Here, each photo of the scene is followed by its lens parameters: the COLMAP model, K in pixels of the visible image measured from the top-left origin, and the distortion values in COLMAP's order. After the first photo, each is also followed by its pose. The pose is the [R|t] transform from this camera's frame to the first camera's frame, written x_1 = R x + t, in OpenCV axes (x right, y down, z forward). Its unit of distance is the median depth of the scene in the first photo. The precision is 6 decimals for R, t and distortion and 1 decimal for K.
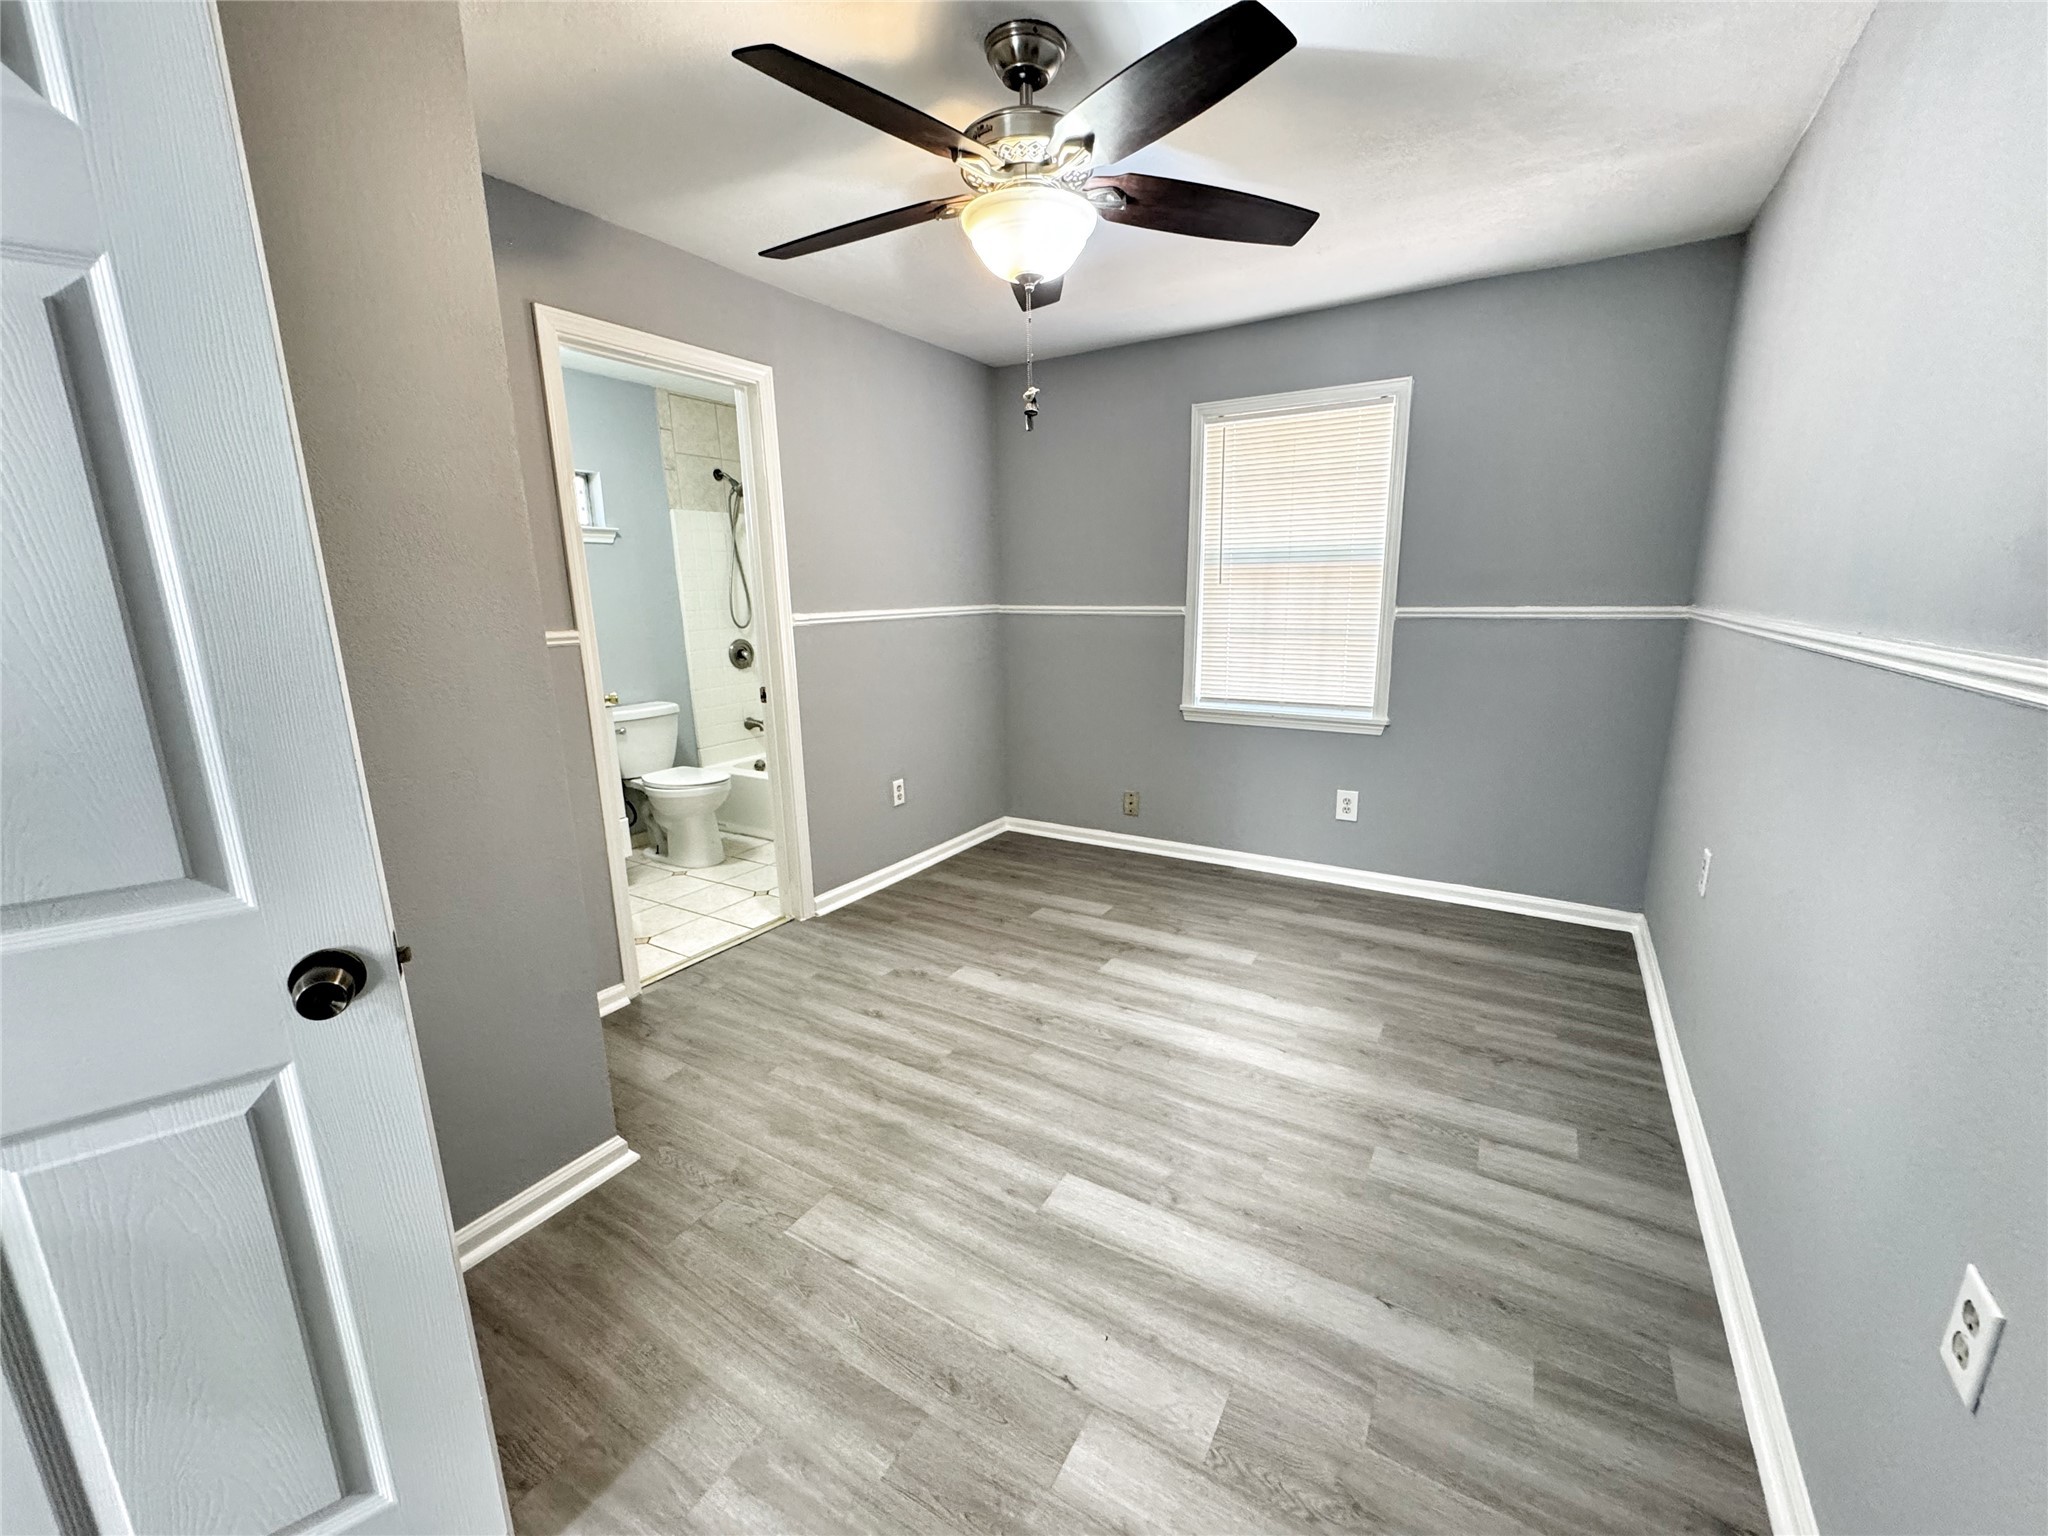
lens RADIAL K [[815.4, 0, 1025.7], [0, 815.4, 767.2], [0, 0, 1]] dist [-0.002600, -0.000482]
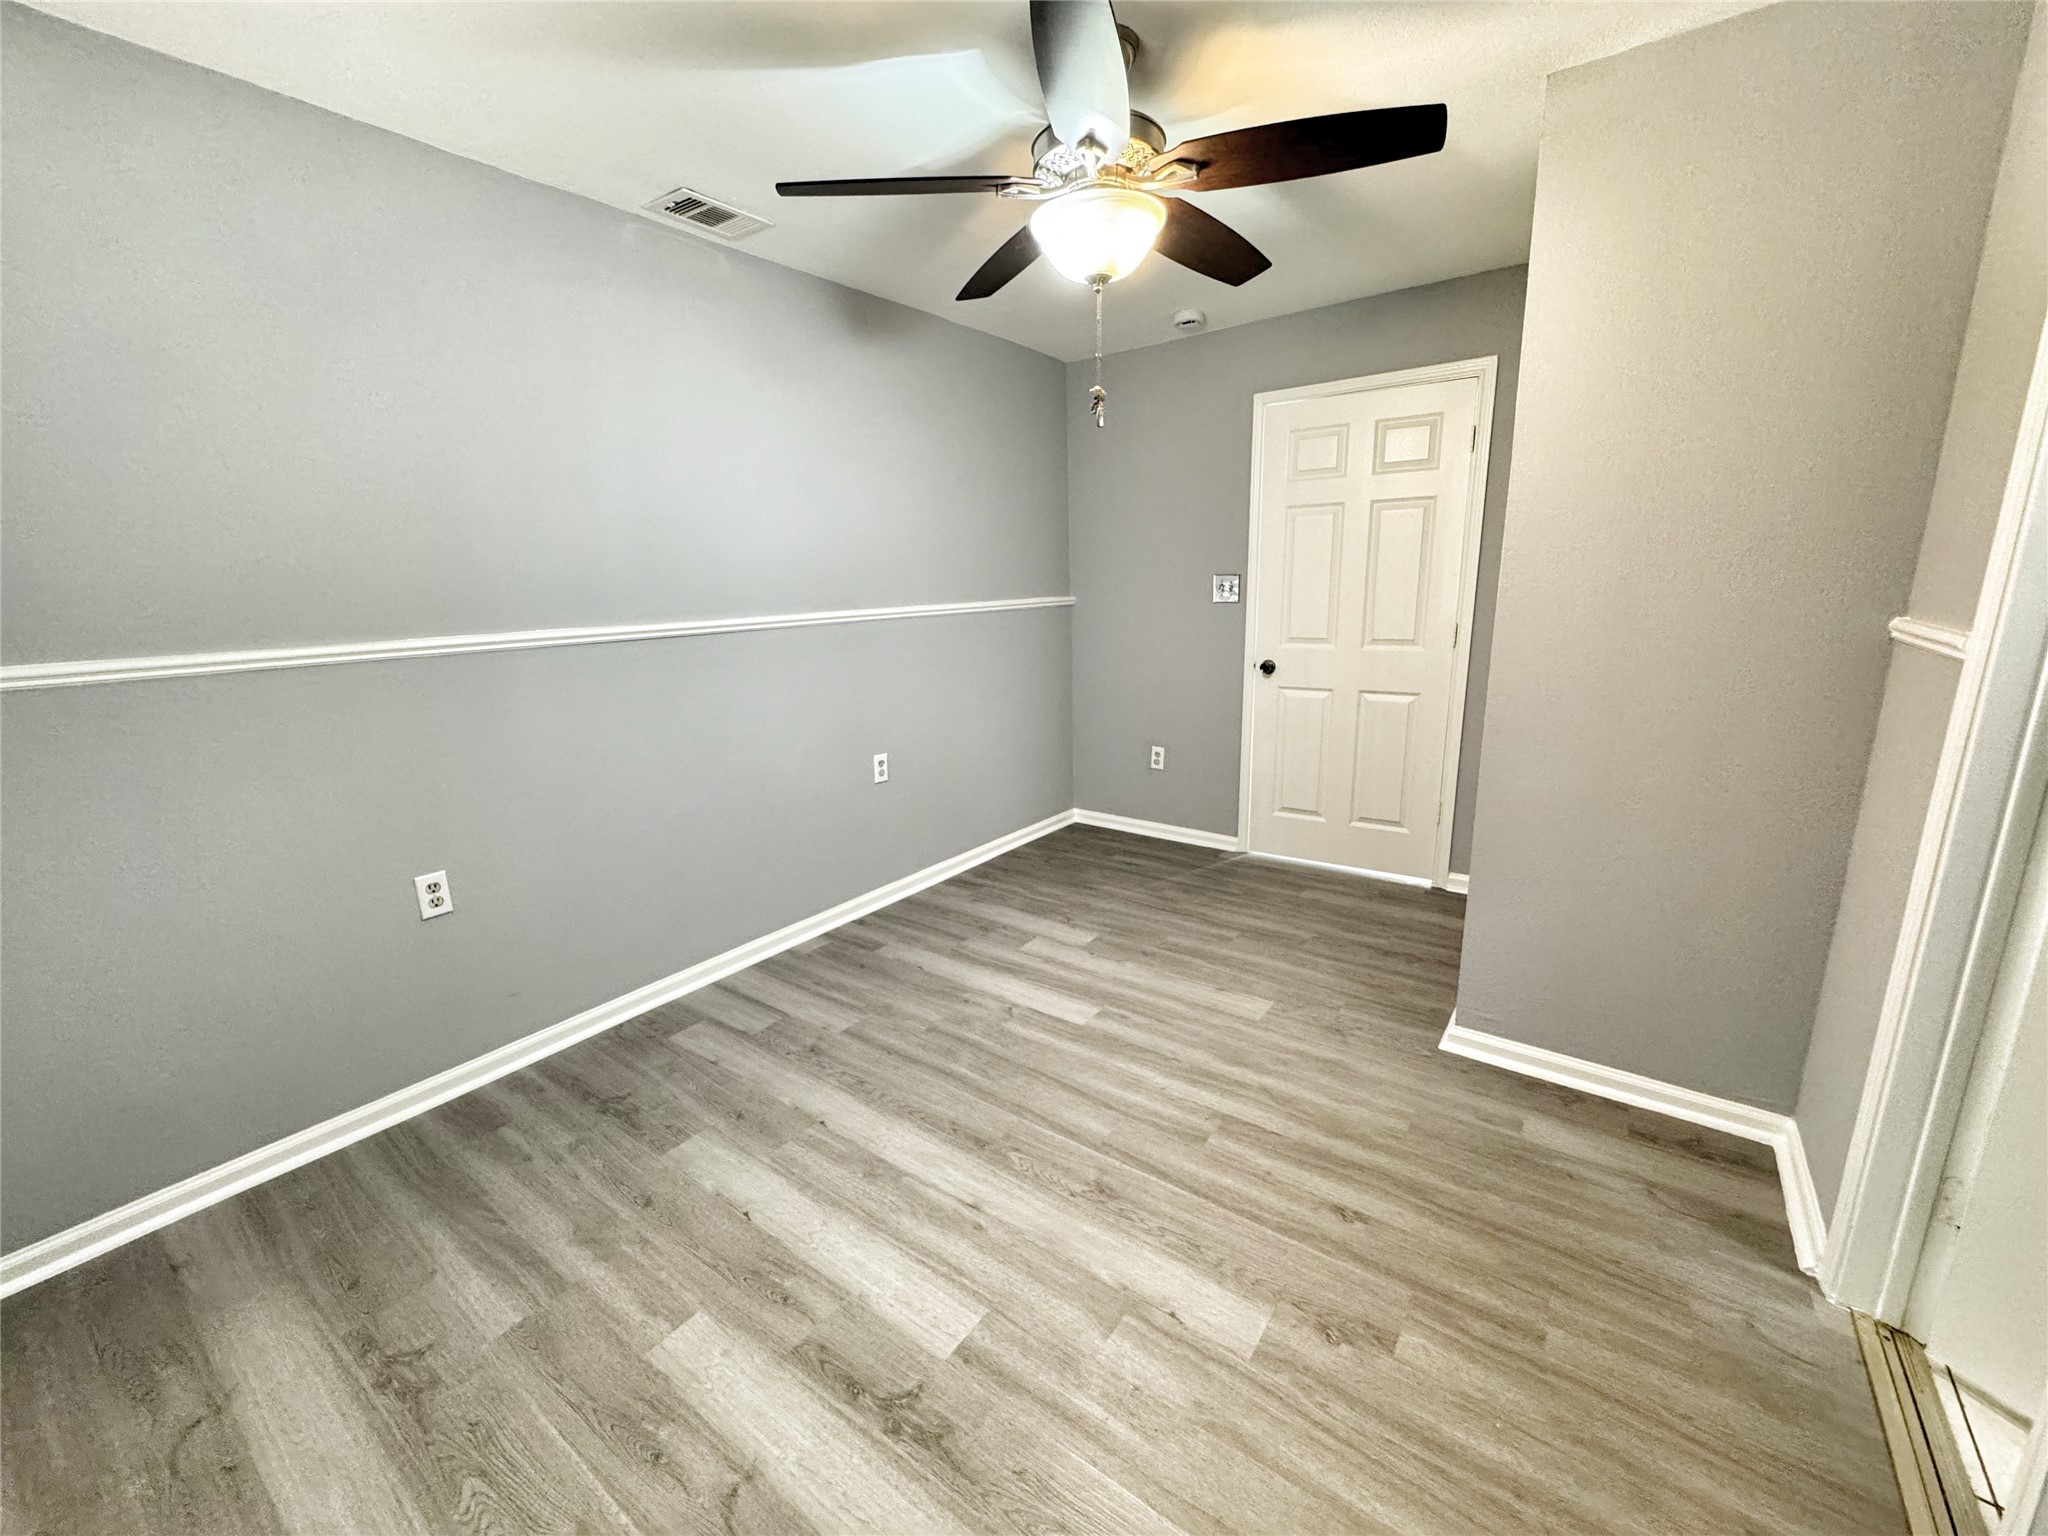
lens RADIAL K [[815.4, 0, 1025.7], [0, 815.4, 767.2], [0, 0, 1]] dist [-0.002600, -0.000482]
pose [[-0.995436, 0.018836, 0.093551, 0.007864], [0.057517, 0.900676, 0.430667, -0.356415], [-0.076147, 0.434083, -0.897649, 1.571255]]
